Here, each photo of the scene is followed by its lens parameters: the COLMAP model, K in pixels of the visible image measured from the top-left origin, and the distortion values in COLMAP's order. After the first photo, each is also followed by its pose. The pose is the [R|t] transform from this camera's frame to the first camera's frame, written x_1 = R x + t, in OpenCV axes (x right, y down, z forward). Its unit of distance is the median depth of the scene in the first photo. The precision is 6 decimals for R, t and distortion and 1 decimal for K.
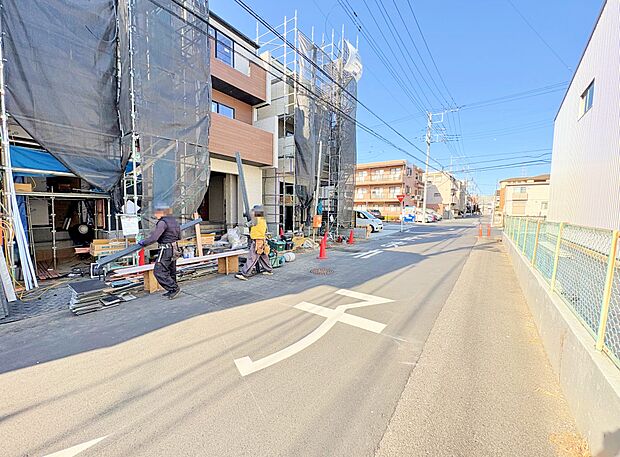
lens RADIAL K [[251.7, 0, 310.0], [0, 251.7, 228.5], [0, 0, 1]] dist [-0.000210, 0.000093]
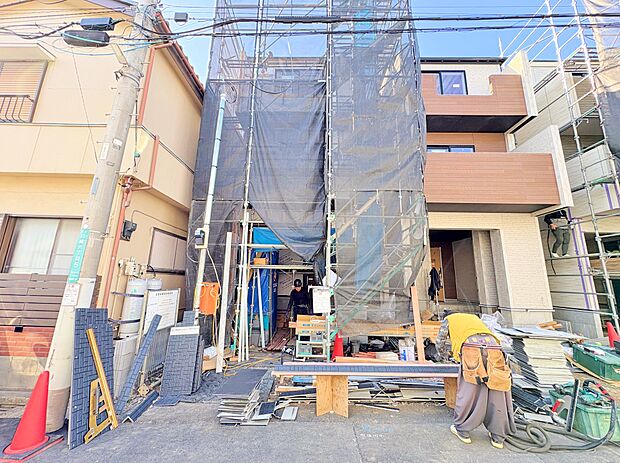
lens RADIAL K [[247.1, 0, 310.0], [0, 247.1, 231.5], [0, 0, 1]] dist [-0.000252, 0.000101]
pose [[0.572640, -0.164535, -0.803126, -0.043292], [-0.070036, 0.966253, -0.247891, -0.018369], [0.816810, 0.198200, 0.541792, 0.323600]]
